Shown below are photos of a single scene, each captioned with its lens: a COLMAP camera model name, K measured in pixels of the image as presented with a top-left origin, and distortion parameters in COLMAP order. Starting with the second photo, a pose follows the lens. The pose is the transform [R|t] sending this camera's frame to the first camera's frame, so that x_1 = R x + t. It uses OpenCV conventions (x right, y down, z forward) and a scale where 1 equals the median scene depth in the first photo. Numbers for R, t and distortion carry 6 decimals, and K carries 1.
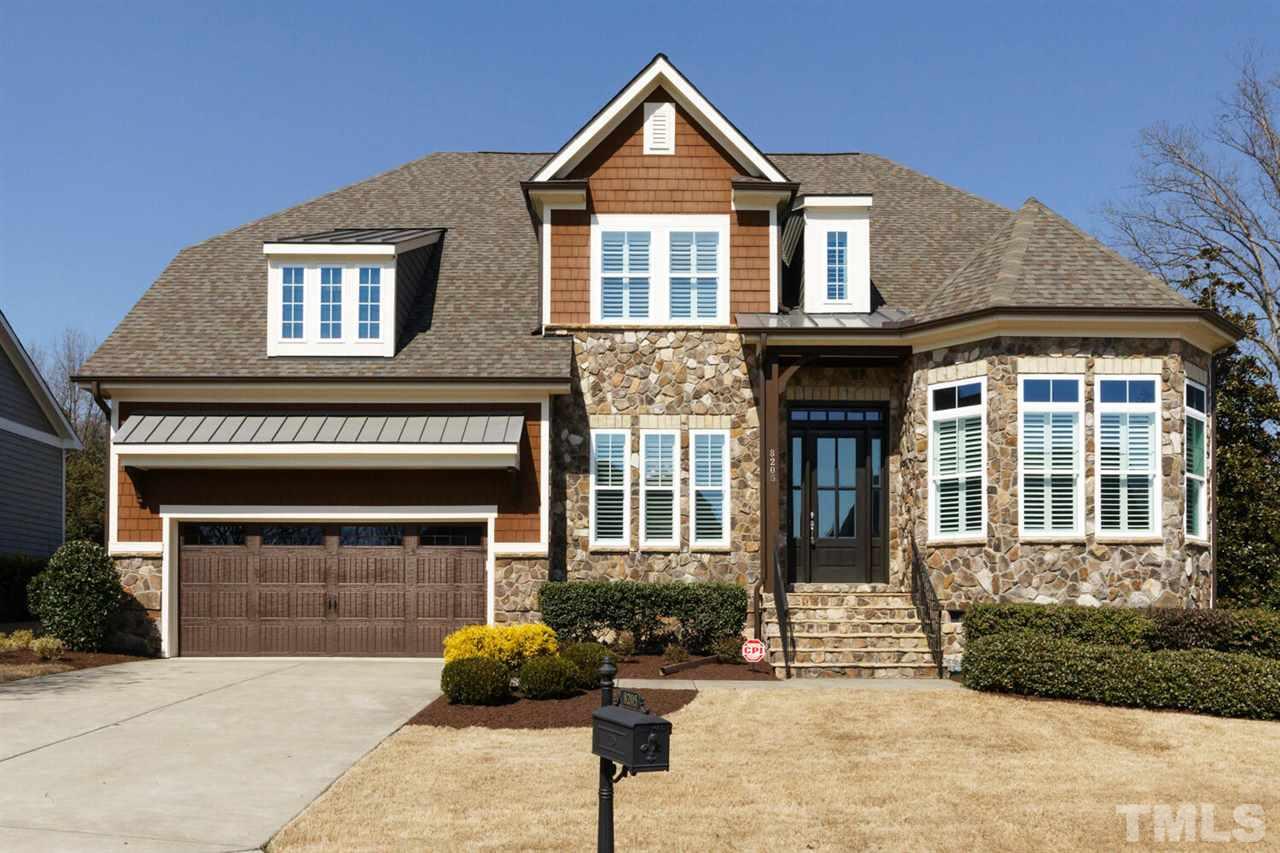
lens RADIAL K [[572.5, 0, 639.4], [0, 572.5, 438.2], [0, 0, 1]] dist [0.000084, -0.000288]
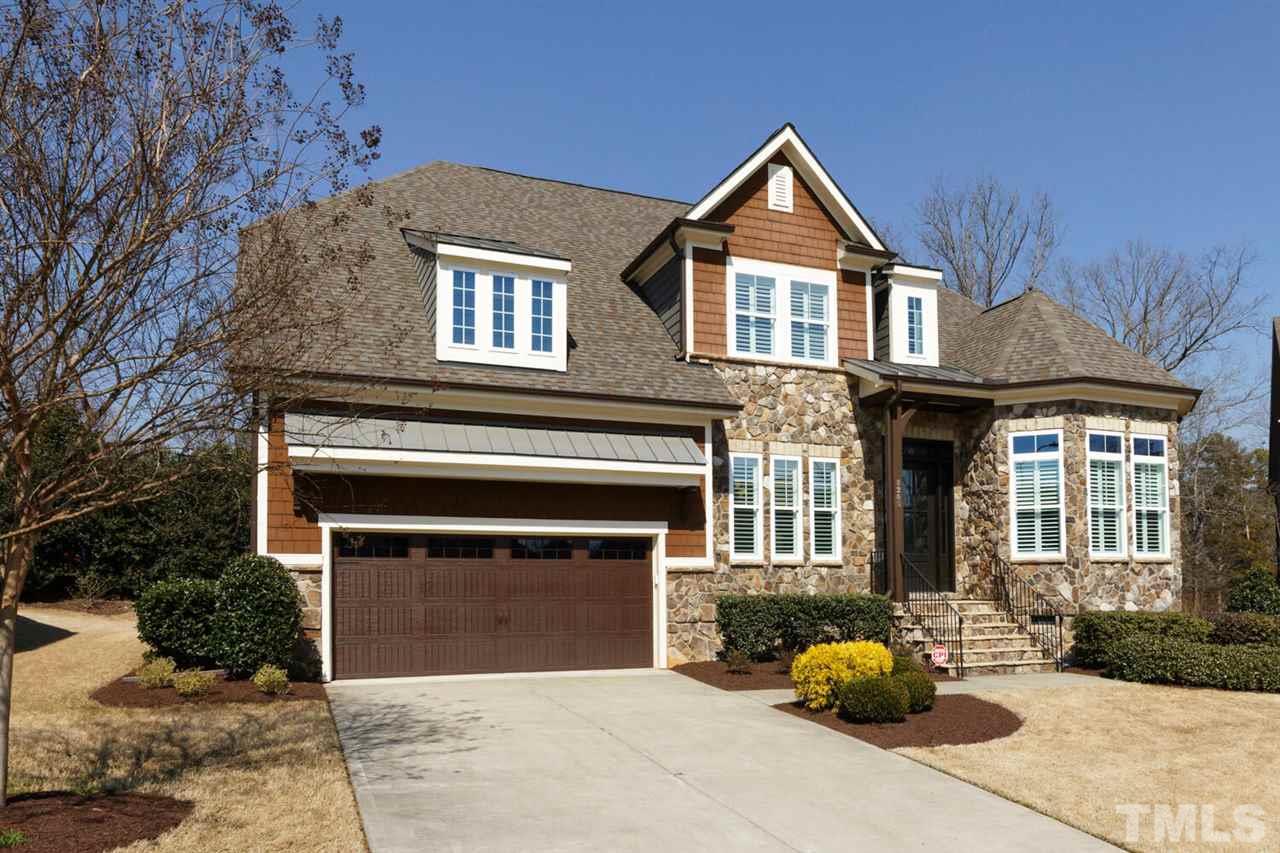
lens RADIAL K [[515.5, 0, 625.9], [0, 515.5, 443.8], [0, 0, 1]] dist [-0.001721, -0.000245]
pose [[0.974778, 0.054888, 0.216321, -0.579554], [-0.052745, 0.998485, -0.015675, -0.006973], [-0.216854, 0.003870, 0.976196, 0.098617]]
